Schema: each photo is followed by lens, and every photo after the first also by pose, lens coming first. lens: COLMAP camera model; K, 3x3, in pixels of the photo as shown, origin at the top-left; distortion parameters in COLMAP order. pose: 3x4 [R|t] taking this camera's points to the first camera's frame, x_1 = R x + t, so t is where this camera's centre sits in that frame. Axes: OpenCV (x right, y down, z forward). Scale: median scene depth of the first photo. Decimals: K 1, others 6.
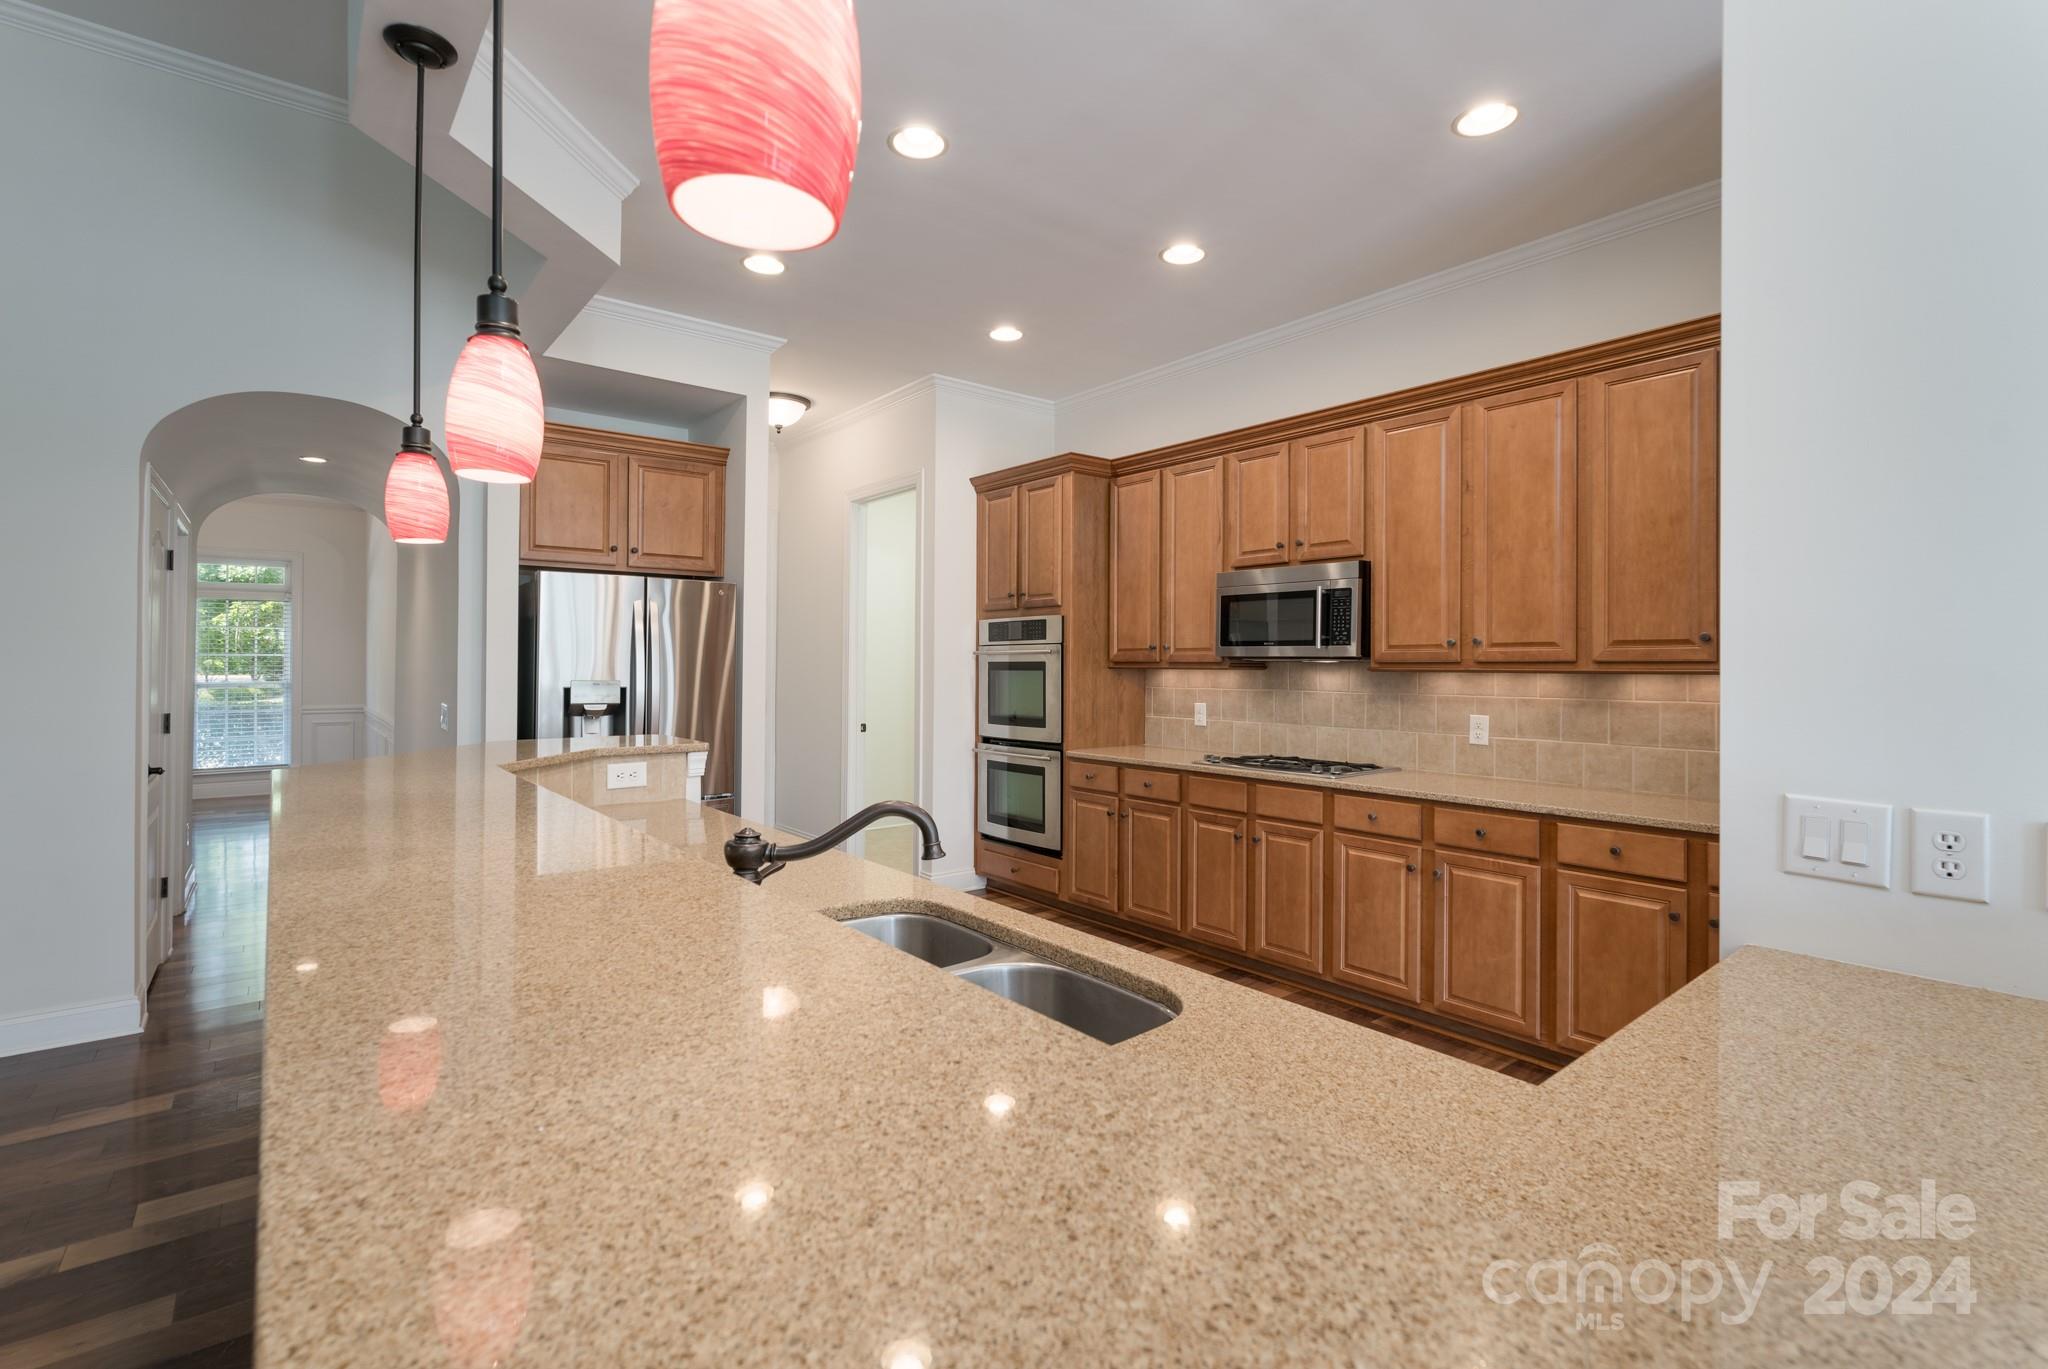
lens RADIAL K [[928.7, 0, 1019.8], [0, 928.7, 665.0], [0, 0, 1]] dist [-0.003482, 0.000157]
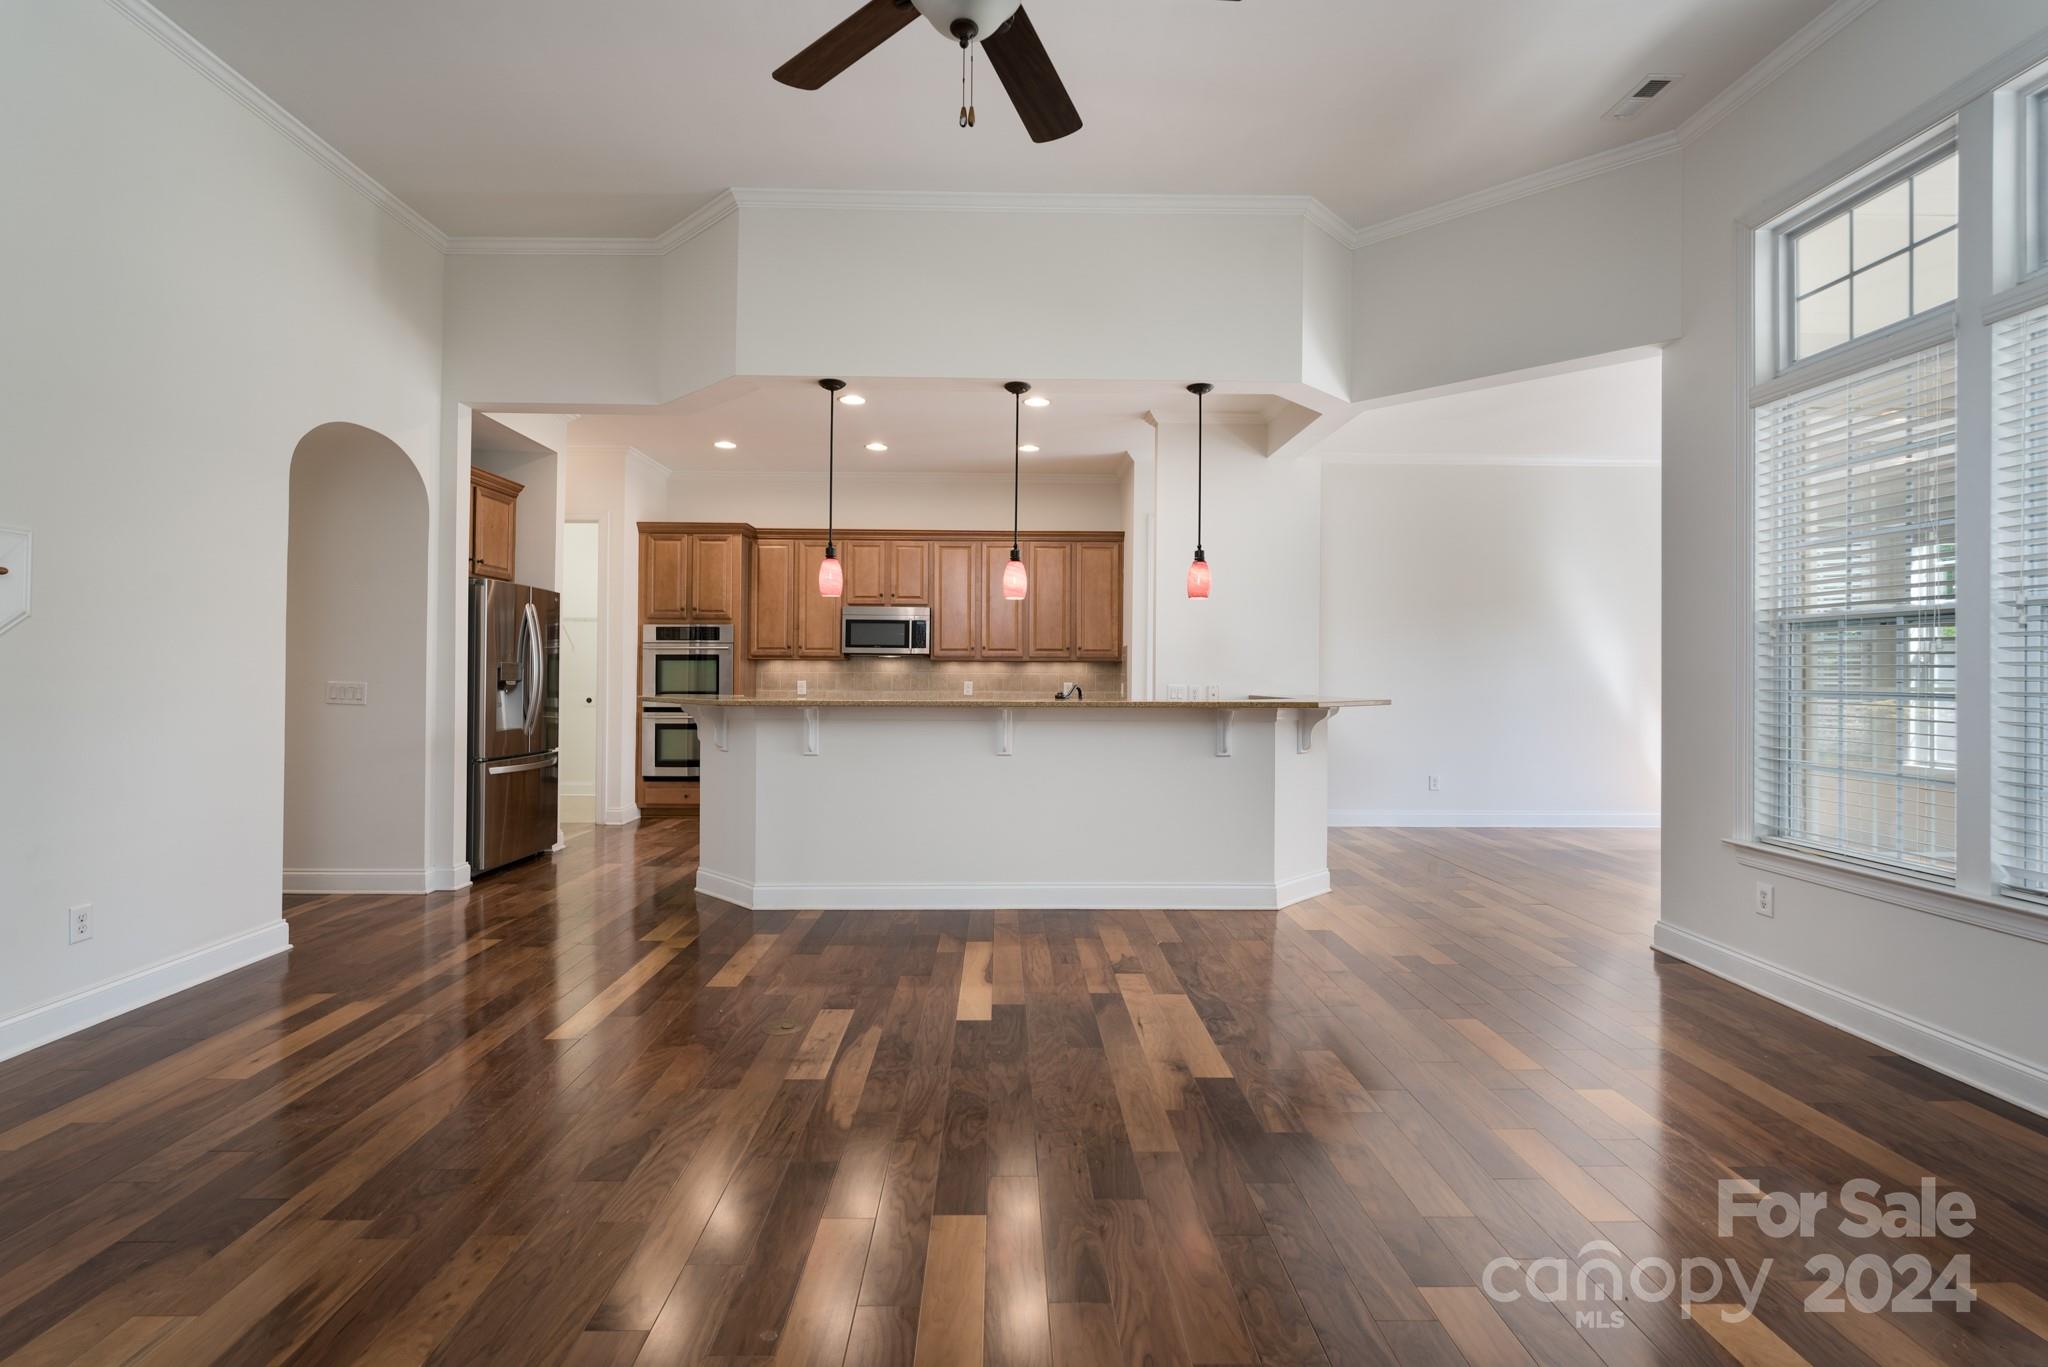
lens RADIAL K [[928.7, 0, 1019.8], [0, 928.7, 664.0], [0, 0, 1]] dist [-0.003482, 0.000157]
pose [[0.604896, 0.008556, 0.796259, -0.915826], [-0.004215, 0.999963, -0.007542, 0.021992], [-0.796294, 0.001206, 0.604909, -0.329179]]
